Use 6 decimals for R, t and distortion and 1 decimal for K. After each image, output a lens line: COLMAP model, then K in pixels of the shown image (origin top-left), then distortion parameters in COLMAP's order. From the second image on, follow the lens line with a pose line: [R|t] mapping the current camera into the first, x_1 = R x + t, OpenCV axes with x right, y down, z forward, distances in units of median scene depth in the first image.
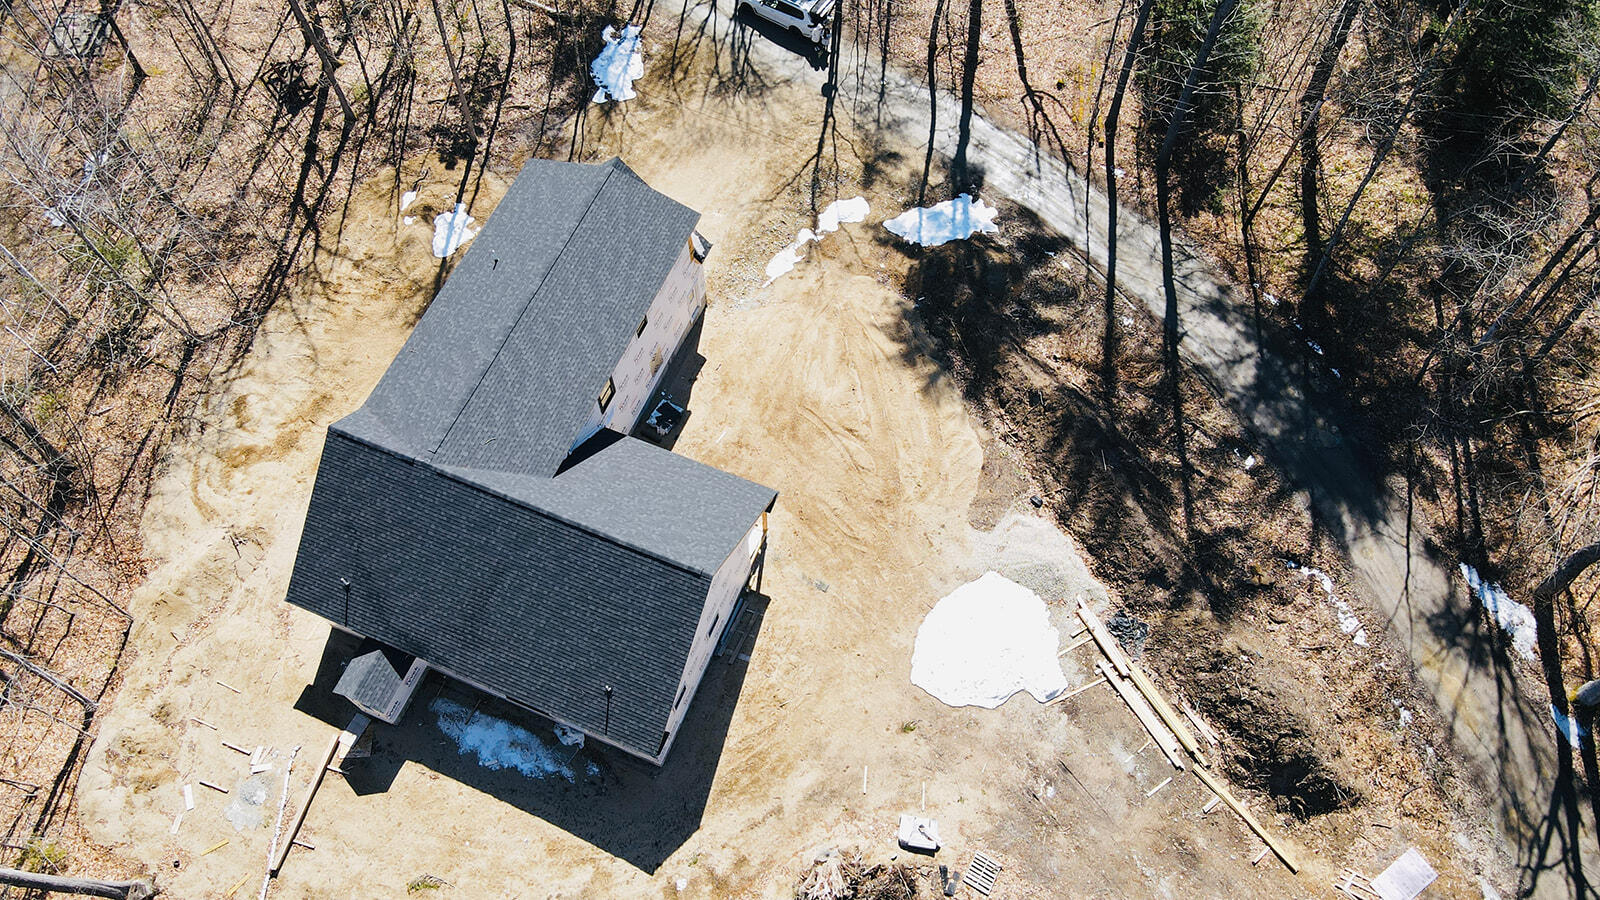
lens RADIAL K [[1159.6, 0, 765.8], [0, 1159.6, 446.2], [0, 0, 1]] dist [0.034510, 0.006102]
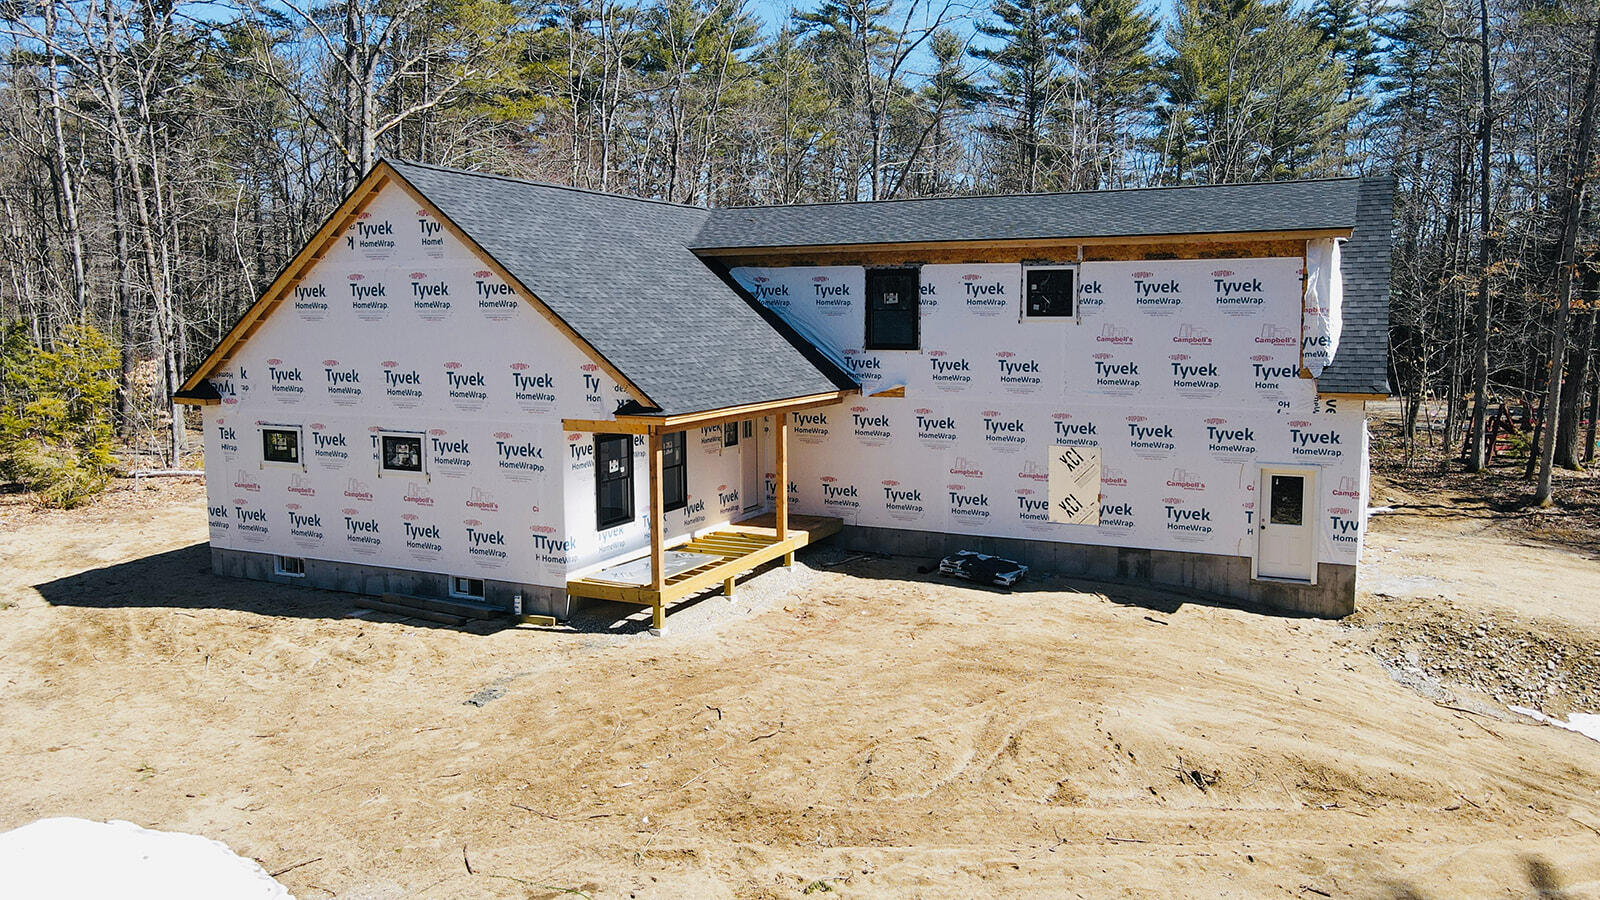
lens RADIAL K [[1175.1, 0, 806.6], [0, 1175.1, 447.3], [0, 0, 1]] dist [0.018946, 0.004251]
pose [[-0.050577, 0.111759, -0.992447, 0.318819], [-0.874735, 0.474584, 0.098021, -0.027124], [0.481954, 0.873087, 0.073757, 0.797426]]
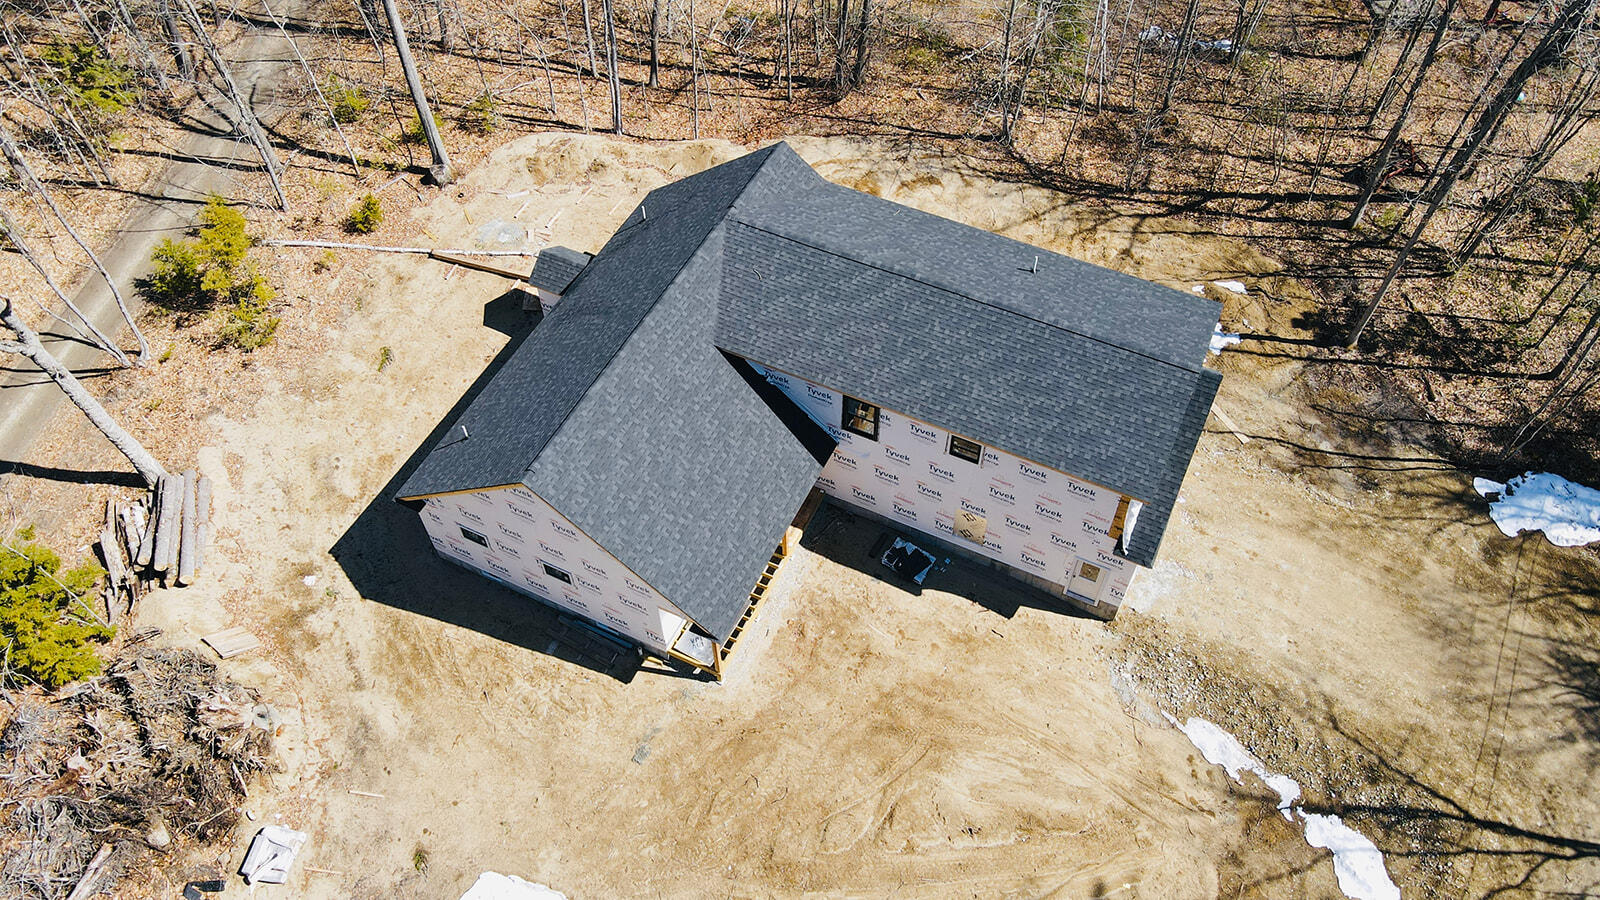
lens RADIAL K [[1175.1, 0, 806.6], [0, 1175.1, 447.3], [0, 0, 1]] dist [0.018946, 0.004251]
pose [[-0.057066, 0.795721, -0.602969, 0.271066], [-0.875890, 0.249938, 0.412732, -0.259390], [0.479125, 0.551687, 0.682701, 0.378845]]
